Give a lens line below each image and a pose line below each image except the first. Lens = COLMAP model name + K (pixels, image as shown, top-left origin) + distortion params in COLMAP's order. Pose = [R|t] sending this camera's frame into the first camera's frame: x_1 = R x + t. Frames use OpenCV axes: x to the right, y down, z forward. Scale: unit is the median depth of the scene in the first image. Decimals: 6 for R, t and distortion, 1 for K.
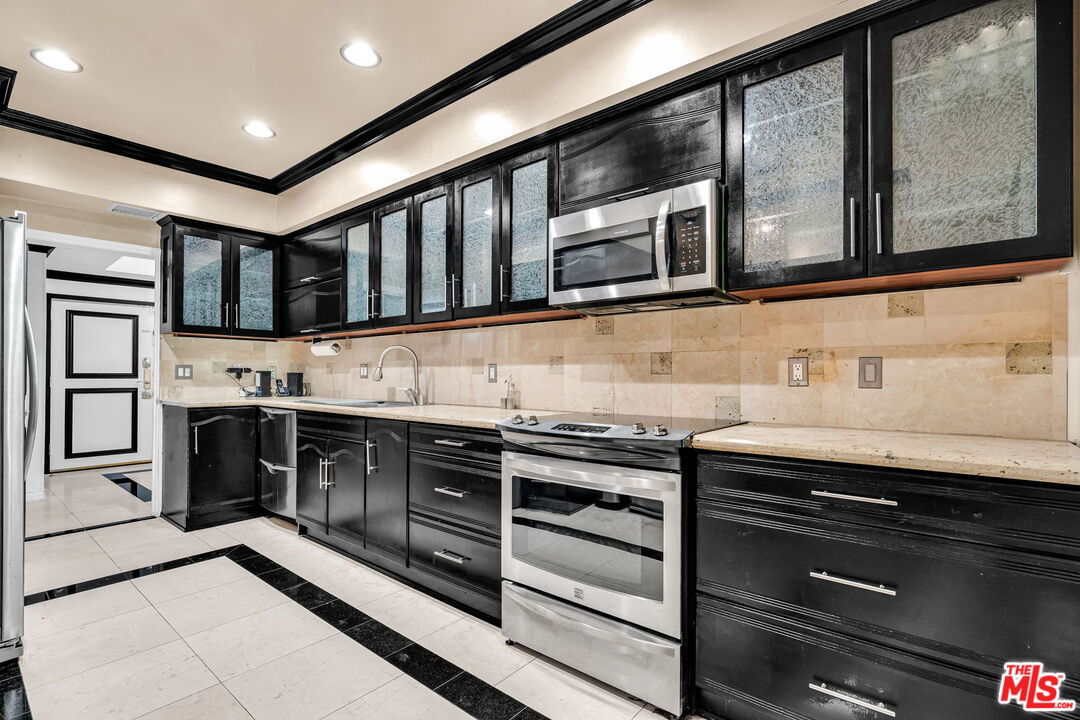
lens RADIAL K [[483.1, 0, 538.2], [0, 483.1, 376.6], [0, 0, 1]] dist [0.000238, 0.000196]
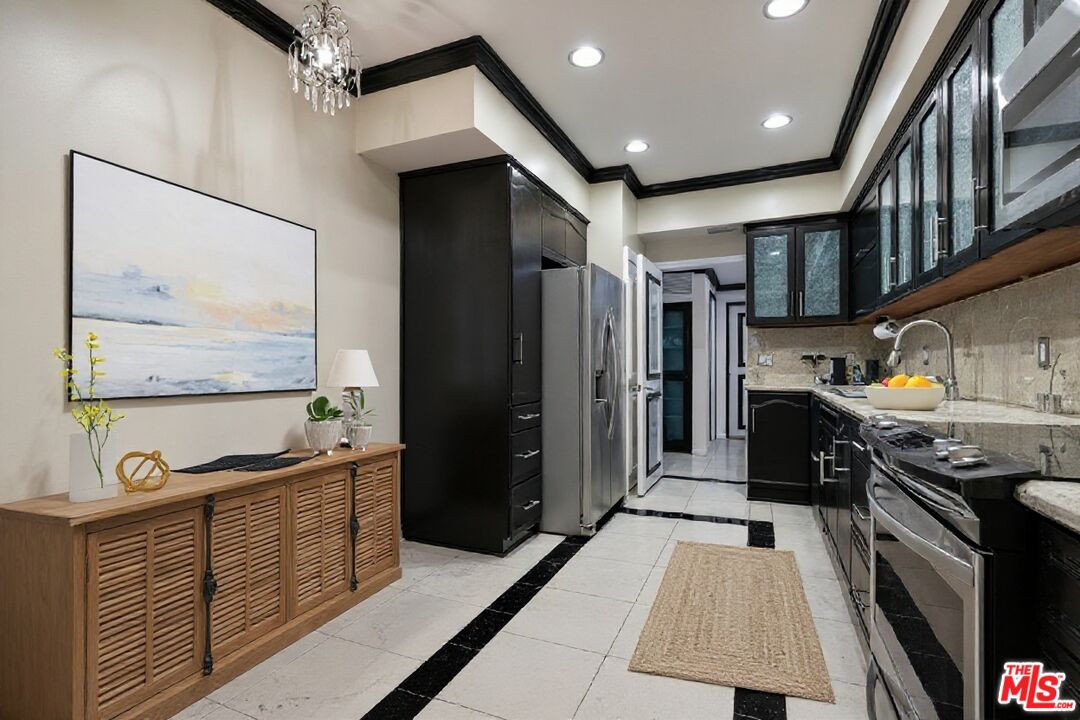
lens RADIAL K [[500.7, 0, 540.2], [0, 500.7, 362.1], [0, 0, 1]] dist [0.002116, 0.001242]
pose [[0.266343, -0.007463, -0.963849, 0.244414], [-0.005002, 0.999946, -0.009124, 0.009399], [0.963865, 0.007251, 0.266292, 0.185636]]
